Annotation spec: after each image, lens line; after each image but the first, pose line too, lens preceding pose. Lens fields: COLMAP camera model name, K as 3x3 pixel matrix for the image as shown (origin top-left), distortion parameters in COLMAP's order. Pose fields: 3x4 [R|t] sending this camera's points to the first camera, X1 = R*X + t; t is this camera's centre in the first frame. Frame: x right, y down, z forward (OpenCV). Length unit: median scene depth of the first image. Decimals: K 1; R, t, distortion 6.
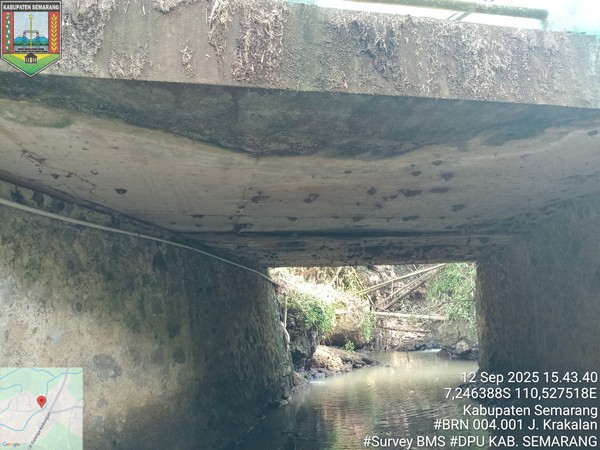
lens RADIAL K [[450.3, 0, 300.0], [0, 450.3, 225.0], [0, 0, 1]] dist [0.051615, -0.100465]
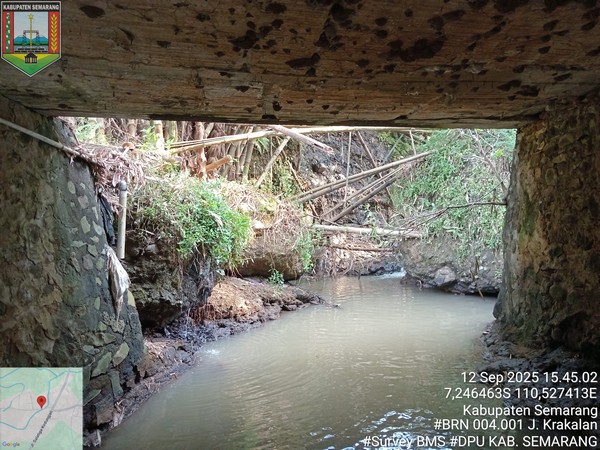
lens RADIAL K [[450.3, 0, 300.0], [0, 450.3, 225.0], [0, 0, 1]] dist [0.051615, -0.100465]
pose [[0.992962, 0.001121, 0.118426, 0.102177], [-0.023409, 0.982085, 0.186979, 0.117142], [-0.116095, -0.188435, 0.975200, 0.607297]]
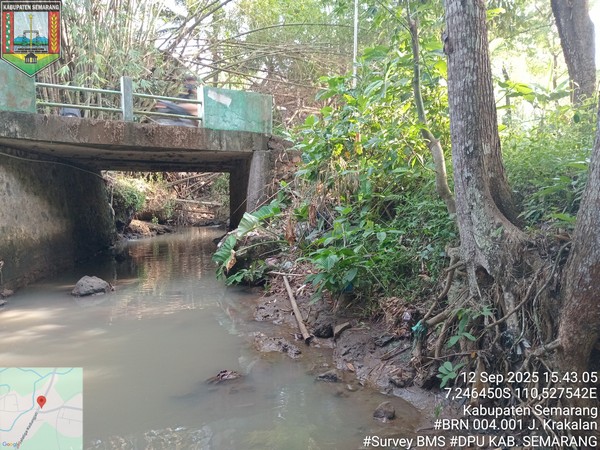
lens RADIAL K [[450.3, 0, 300.0], [0, 450.3, 225.0], [0, 0, 1]] dist [0.051615, -0.100465]
pose [[0.925008, 0.011824, 0.379763, -0.026730], [-0.104583, 0.968829, 0.224573, -0.165755], [-0.365270, -0.247448, 0.897411, -0.827090]]
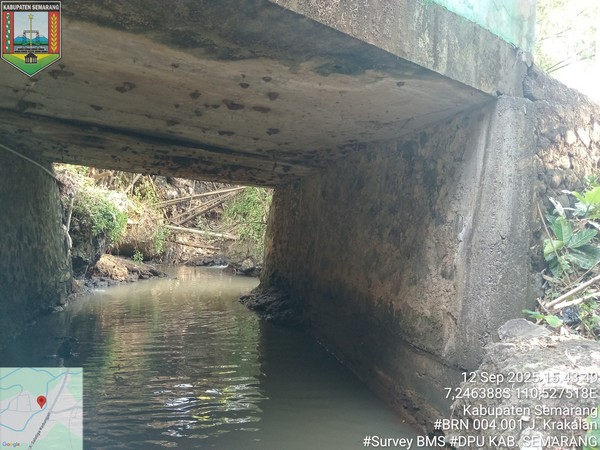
lens RADIAL K [[450.3, 0, 300.0], [0, 450.3, 225.0], [0, 0, 1]] dist [0.051615, -0.100465]
pose [[0.895459, 0.101069, 0.433518, -0.012027], [-0.176026, 0.974903, 0.136306, 0.010151], [-0.408862, -0.198366, 0.890776, 0.004641]]
